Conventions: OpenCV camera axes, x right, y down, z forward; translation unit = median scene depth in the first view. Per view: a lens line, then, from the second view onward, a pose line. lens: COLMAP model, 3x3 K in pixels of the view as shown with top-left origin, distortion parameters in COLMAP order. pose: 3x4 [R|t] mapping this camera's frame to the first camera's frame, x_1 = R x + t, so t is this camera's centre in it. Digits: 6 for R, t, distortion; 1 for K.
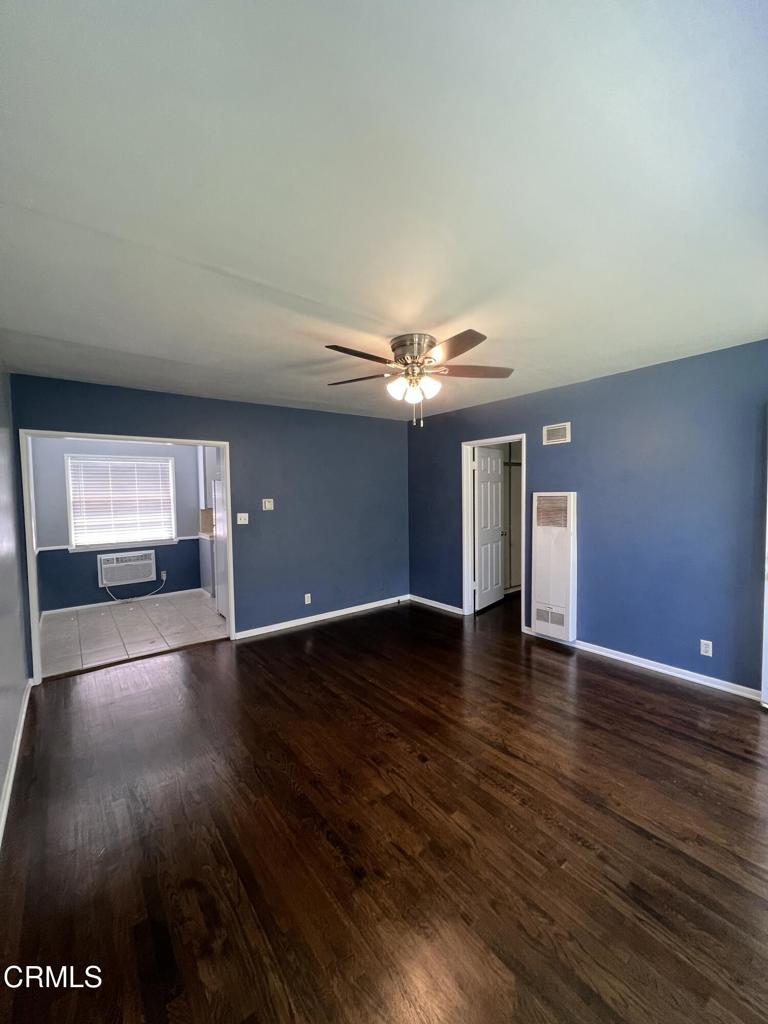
lens RADIAL K [[409.4, 0, 382.6], [0, 409.4, 512.8], [0, 0, 1]] dist [-0.000415, 0.000385]
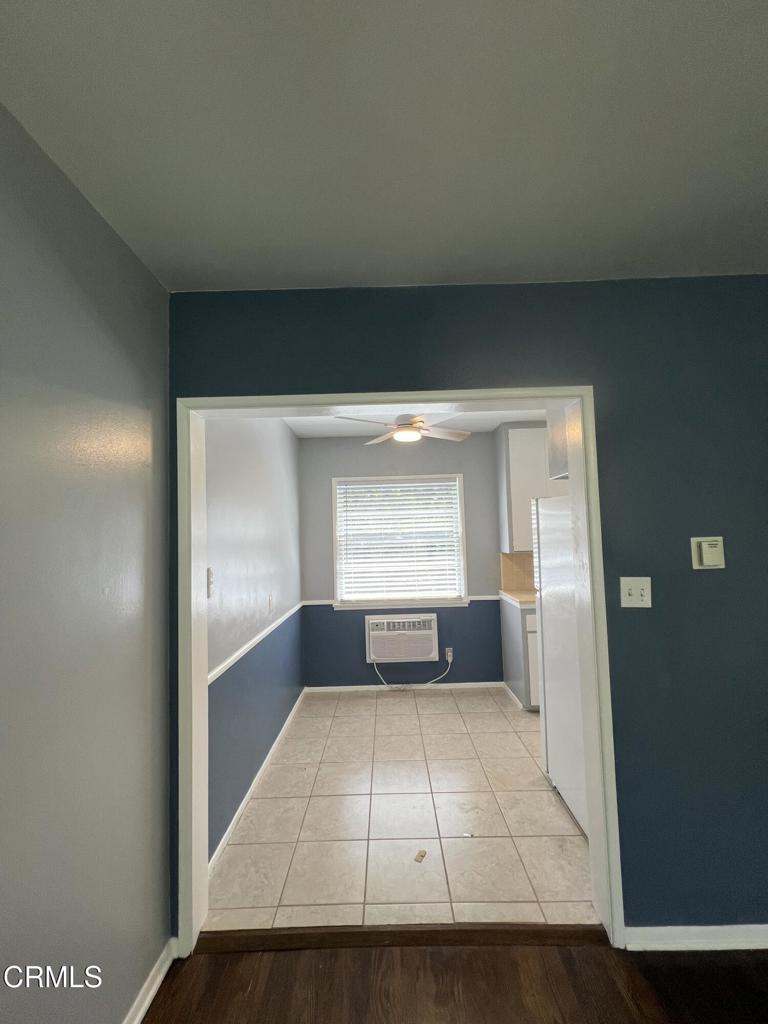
lens RADIAL K [[409.4, 0, 382.6], [0, 409.4, 512.8], [0, 0, 1]] dist [-0.000415, 0.000385]
pose [[0.784425, -0.038542, -0.619025, -0.294122], [-0.014791, 0.996621, -0.080796, -0.022942], [0.620047, 0.072535, 0.781204, 0.583604]]
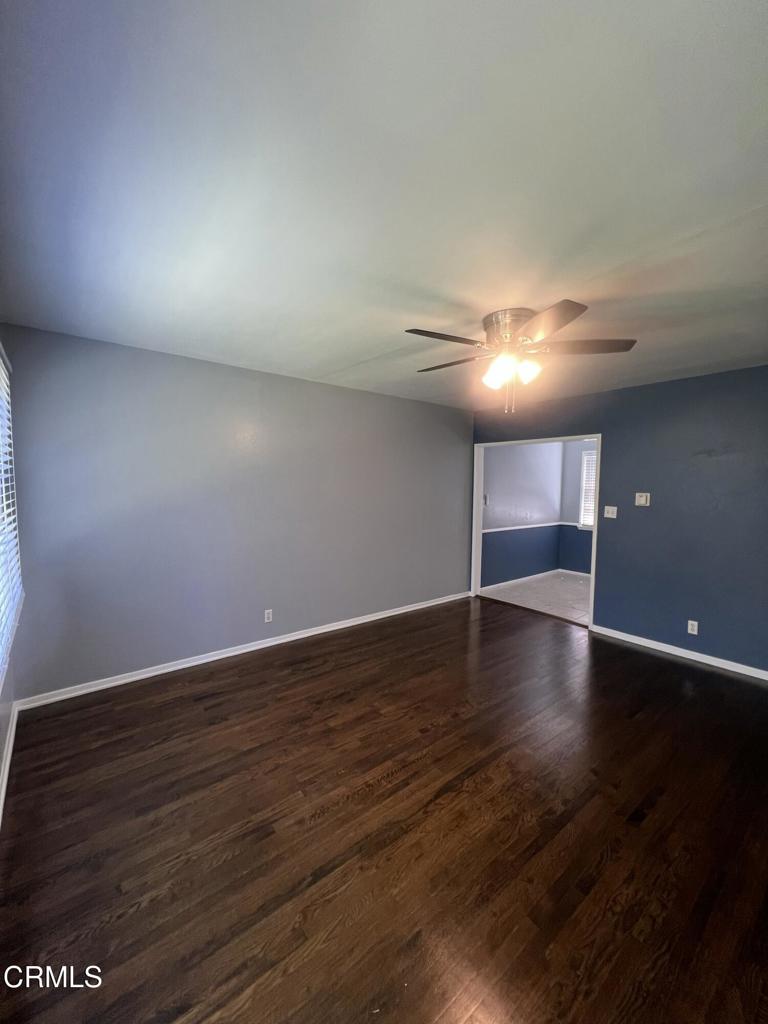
lens RADIAL K [[409.4, 0, 382.6], [0, 409.4, 512.8], [0, 0, 1]] dist [-0.000415, 0.000385]
pose [[0.016561, 0.090132, -0.995792, 0.613726], [-0.060203, 0.994212, 0.088988, -0.037361], [0.998049, 0.058476, 0.021891, 0.450221]]
